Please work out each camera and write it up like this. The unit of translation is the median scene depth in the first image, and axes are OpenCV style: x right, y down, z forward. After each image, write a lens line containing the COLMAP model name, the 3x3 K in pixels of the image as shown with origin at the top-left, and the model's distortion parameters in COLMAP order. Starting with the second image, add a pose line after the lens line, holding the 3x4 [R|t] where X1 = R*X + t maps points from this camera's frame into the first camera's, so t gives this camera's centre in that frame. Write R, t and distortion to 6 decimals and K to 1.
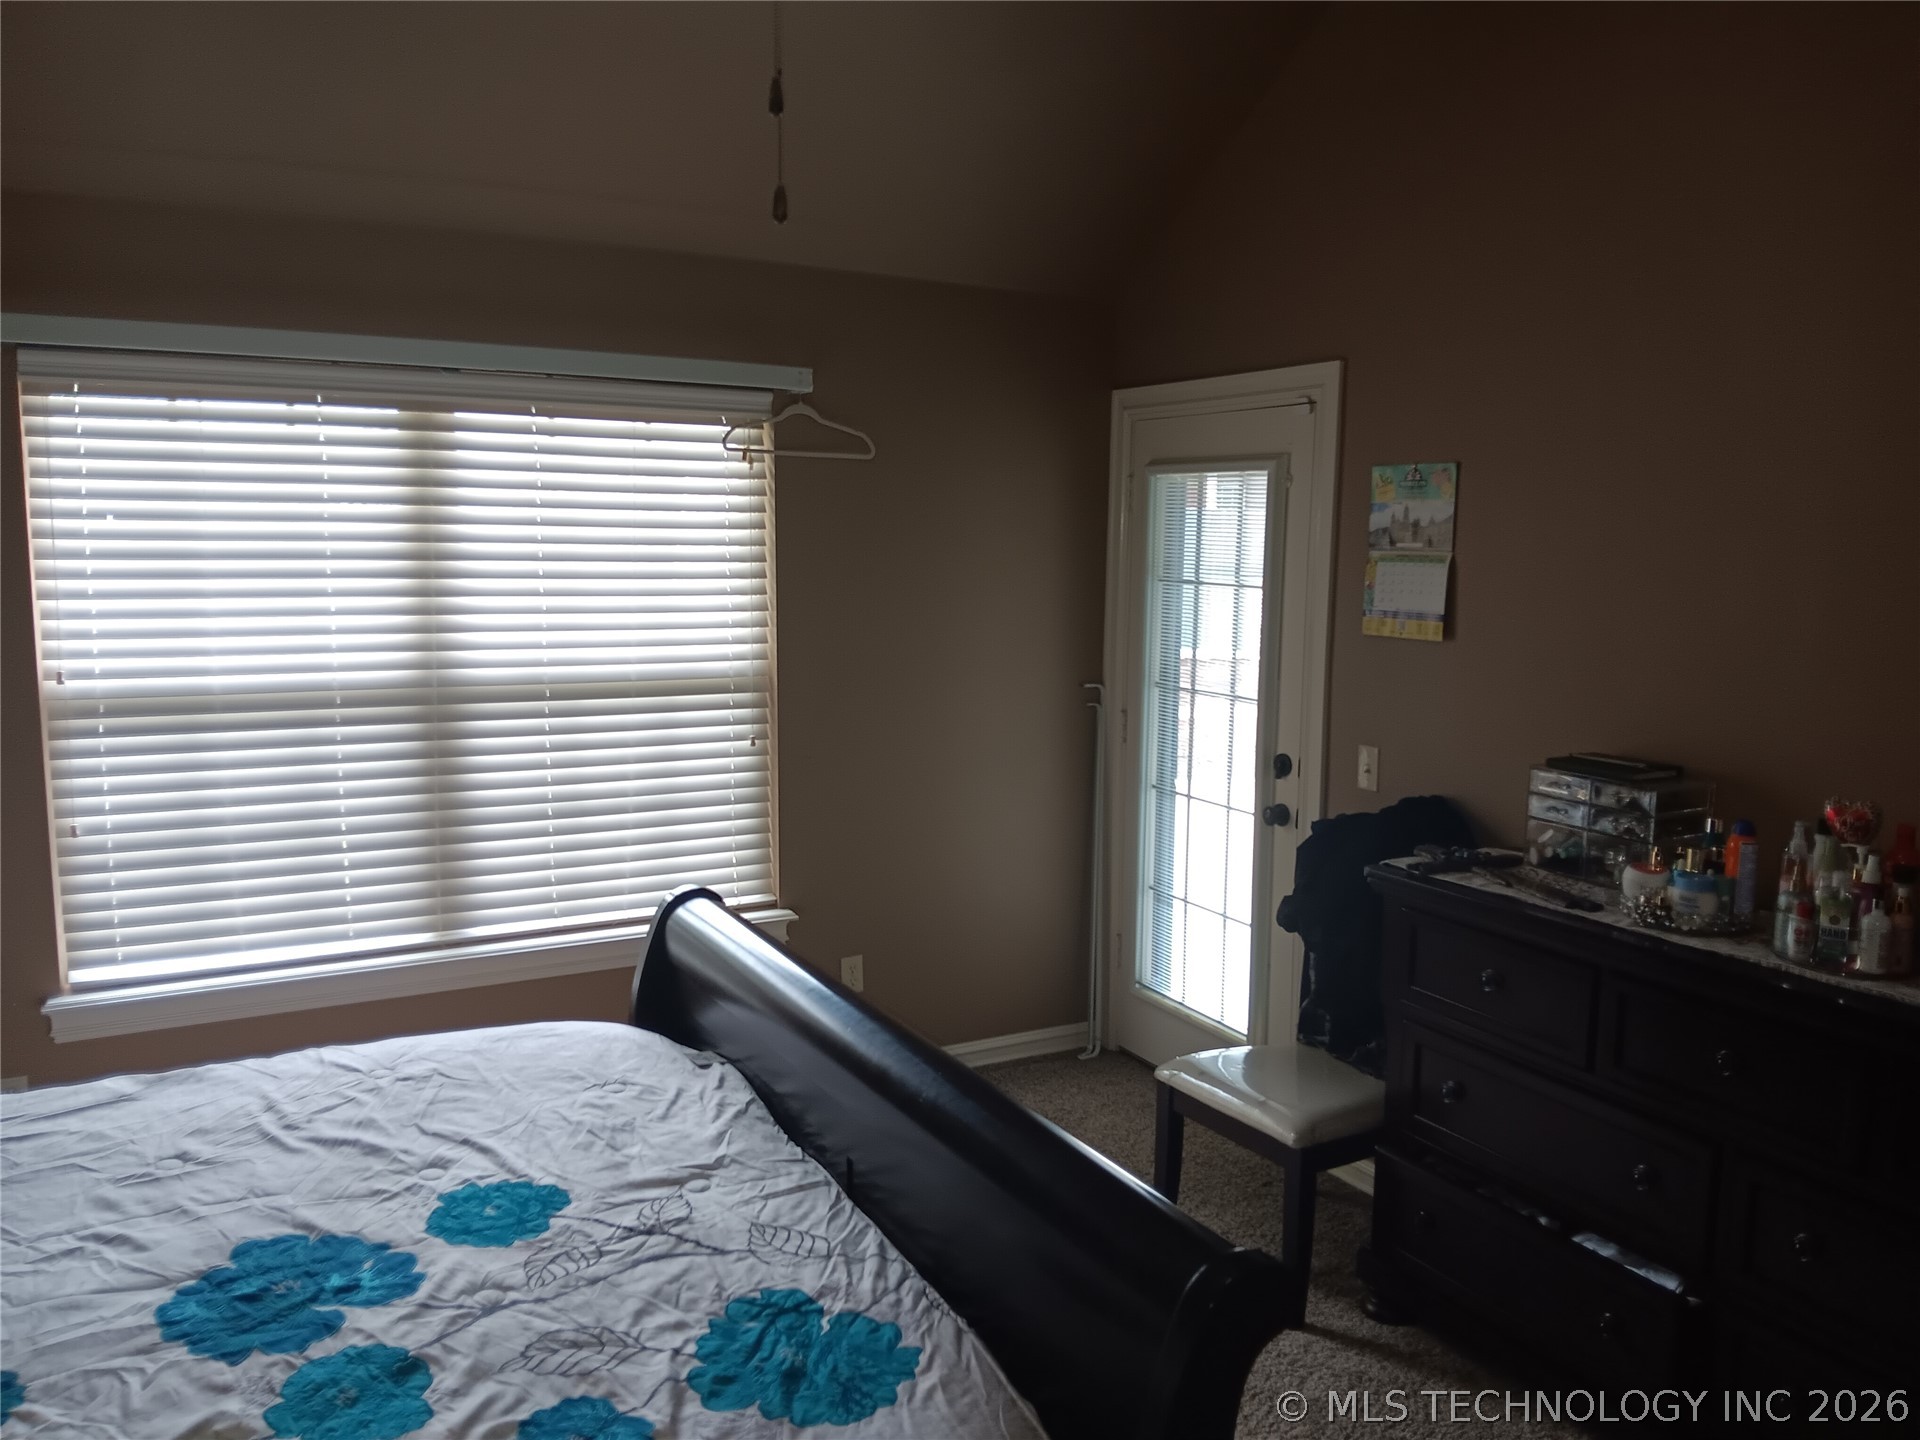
lens RADIAL K [[1467.2, 0, 949.4], [0, 1467.2, 731.5], [0, 0, 1]] dist [0.121408, -0.247434]
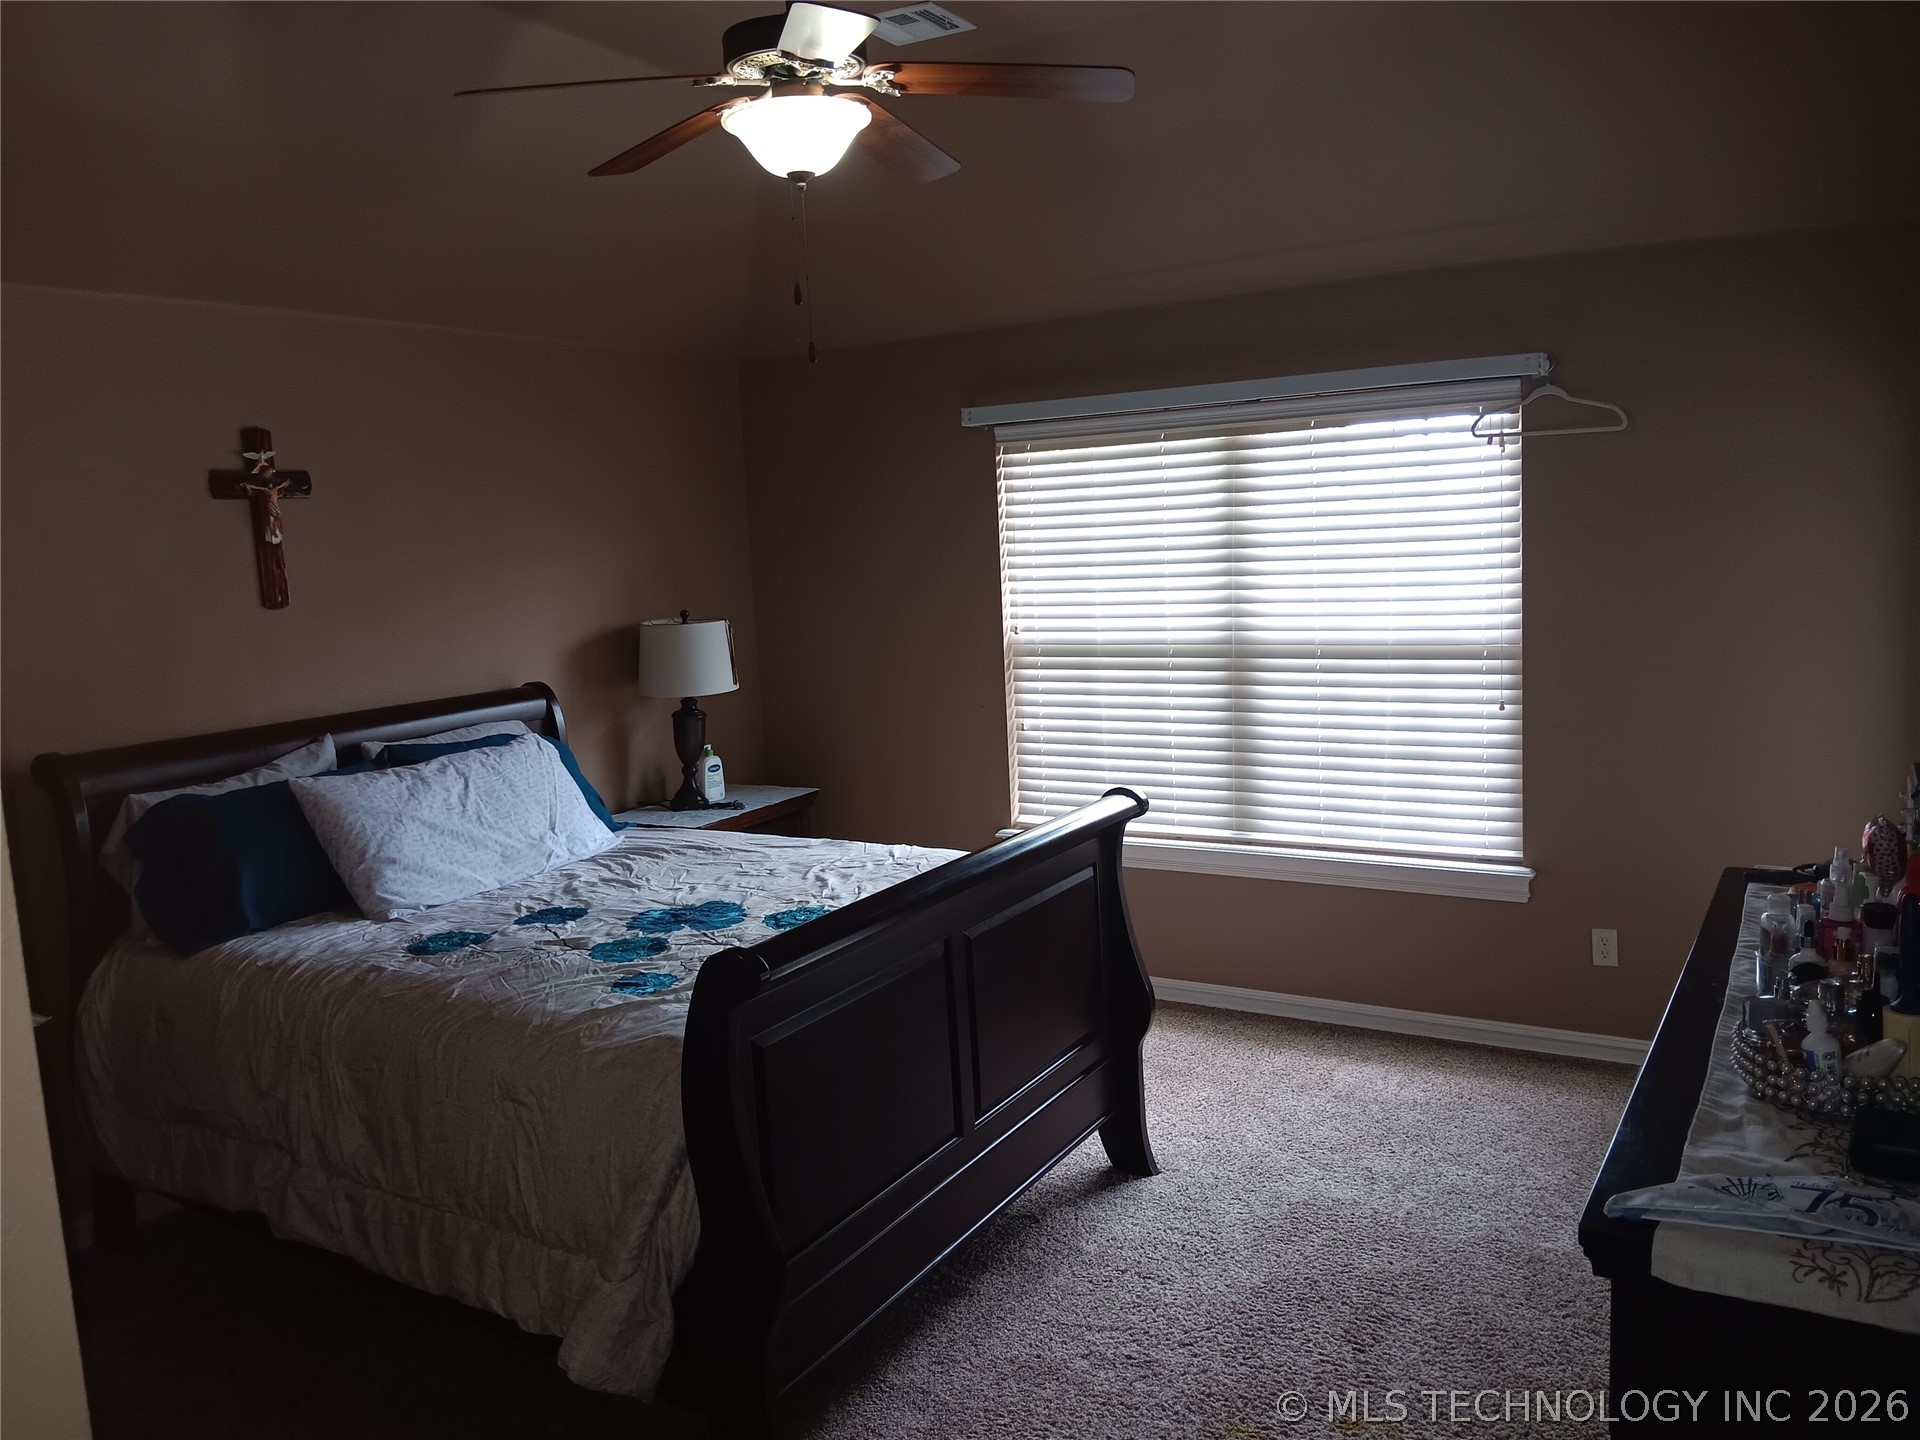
lens RADIAL K [[1467.2, 0, 949.4], [0, 1467.2, 731.5], [0, 0, 1]] dist [0.121408, -0.247434]
pose [[0.508985, 0.078609, -0.857179, 0.655562], [-0.065202, 0.996481, 0.052667, -0.005844], [0.858303, 0.029083, 0.512319, 0.111576]]
